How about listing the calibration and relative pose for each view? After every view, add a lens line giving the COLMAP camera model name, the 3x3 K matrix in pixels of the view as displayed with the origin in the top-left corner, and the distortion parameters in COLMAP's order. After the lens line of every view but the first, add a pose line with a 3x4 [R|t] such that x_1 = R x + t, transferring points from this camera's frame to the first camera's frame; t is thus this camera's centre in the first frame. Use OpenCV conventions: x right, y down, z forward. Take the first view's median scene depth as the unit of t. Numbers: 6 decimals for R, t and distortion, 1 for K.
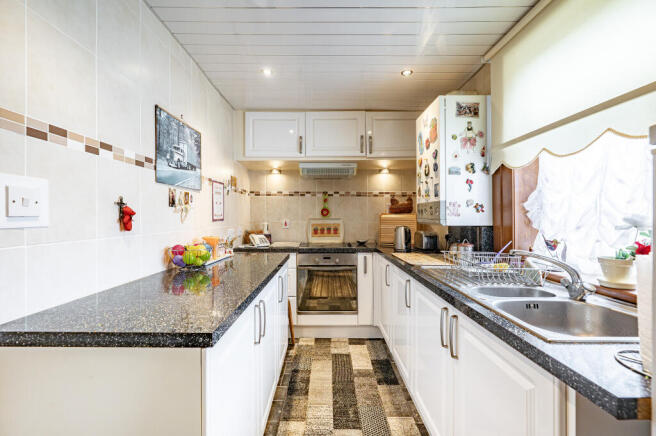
lens RADIAL K [[266.2, 0, 326.7], [0, 266.2, 214.3], [0, 0, 1]] dist [-0.002847, -0.000017]
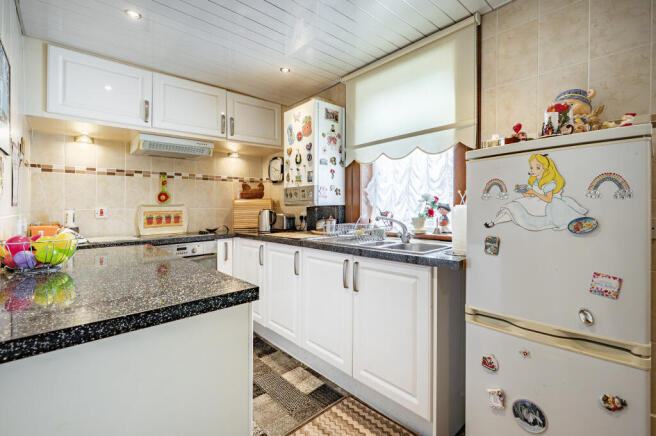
lens RADIAL K [[296.3, 0, 329.2], [0, 296.3, 213.2], [0, 0, 1]] dist [-0.007758, 0.000765]
pose [[0.733949, -0.024486, 0.678763, -0.410548], [0.010977, 0.999647, 0.024193, 0.041764], [-0.679116, -0.010305, 0.733959, -0.047379]]
